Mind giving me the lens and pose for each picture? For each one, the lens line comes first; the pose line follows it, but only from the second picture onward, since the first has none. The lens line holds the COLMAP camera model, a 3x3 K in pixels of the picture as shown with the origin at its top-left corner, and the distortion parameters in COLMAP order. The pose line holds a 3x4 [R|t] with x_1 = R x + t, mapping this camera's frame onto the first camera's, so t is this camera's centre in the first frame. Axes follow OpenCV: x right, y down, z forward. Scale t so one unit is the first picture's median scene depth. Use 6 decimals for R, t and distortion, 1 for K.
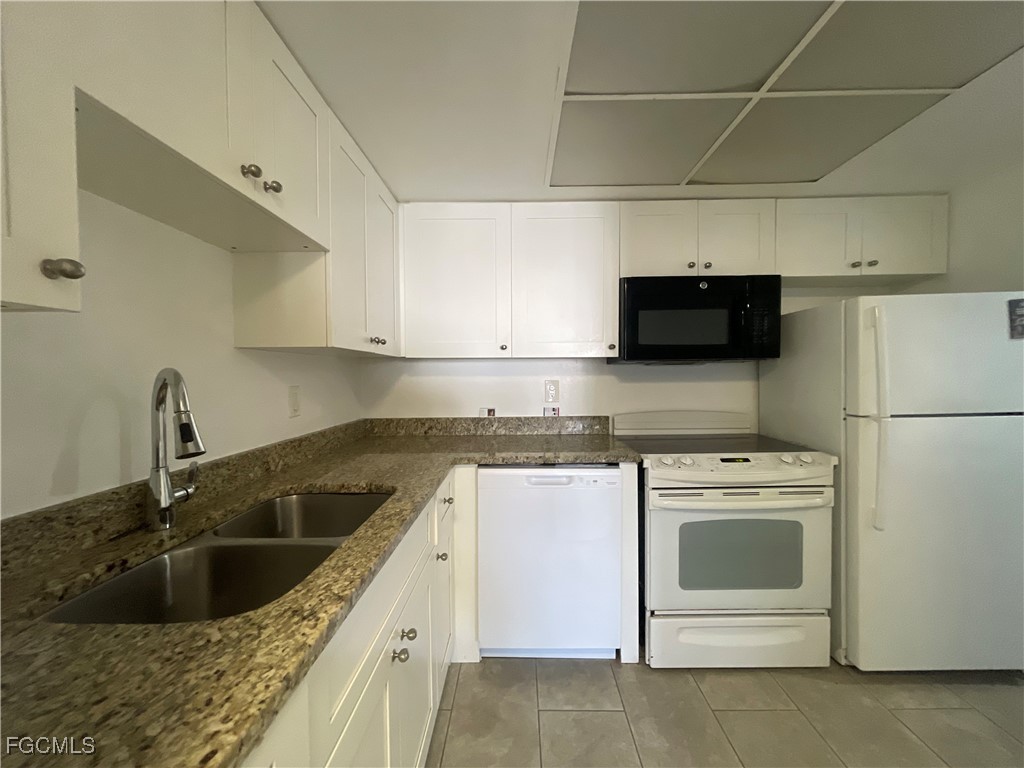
lens RADIAL K [[417.5, 0, 514.0], [0, 417.5, 382.5], [0, 0, 1]] dist [-0.000864, 0.001325]
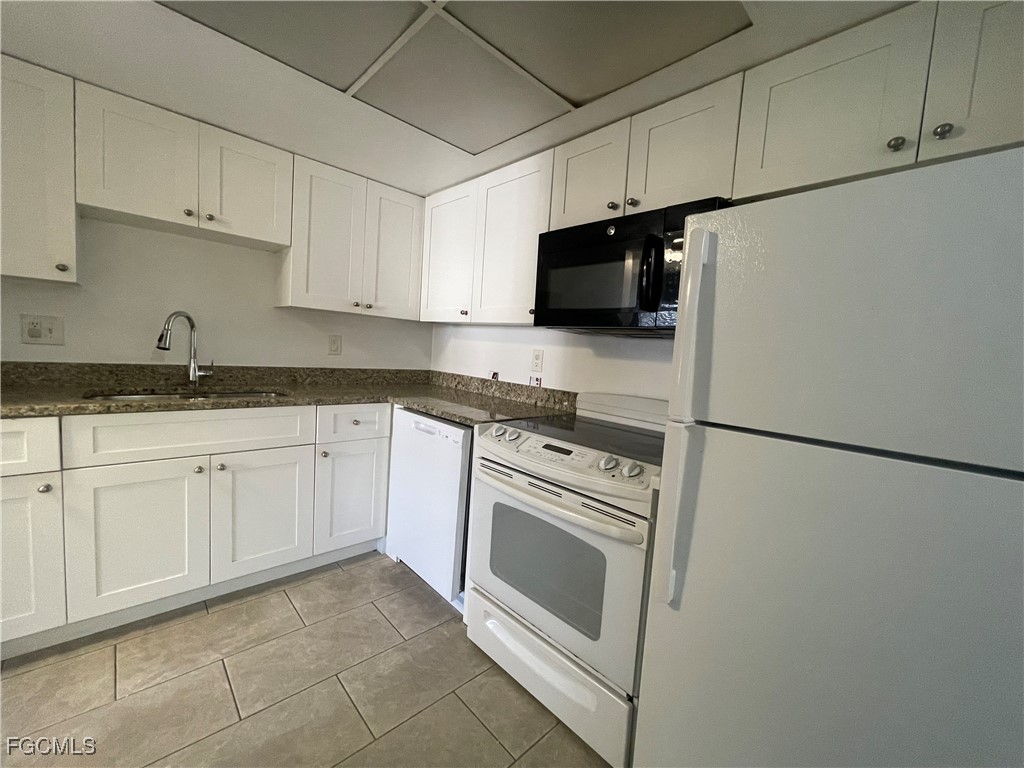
lens RADIAL K [[417.5, 0, 509.3], [0, 417.5, 382.1], [0, 0, 1]] dist [-0.000864, 0.001325]
pose [[0.688884, 0.118048, -0.715195, 0.759120], [-0.093397, 0.992881, 0.073922, 0.004804], [0.718830, 0.015873, 0.695005, 0.277949]]
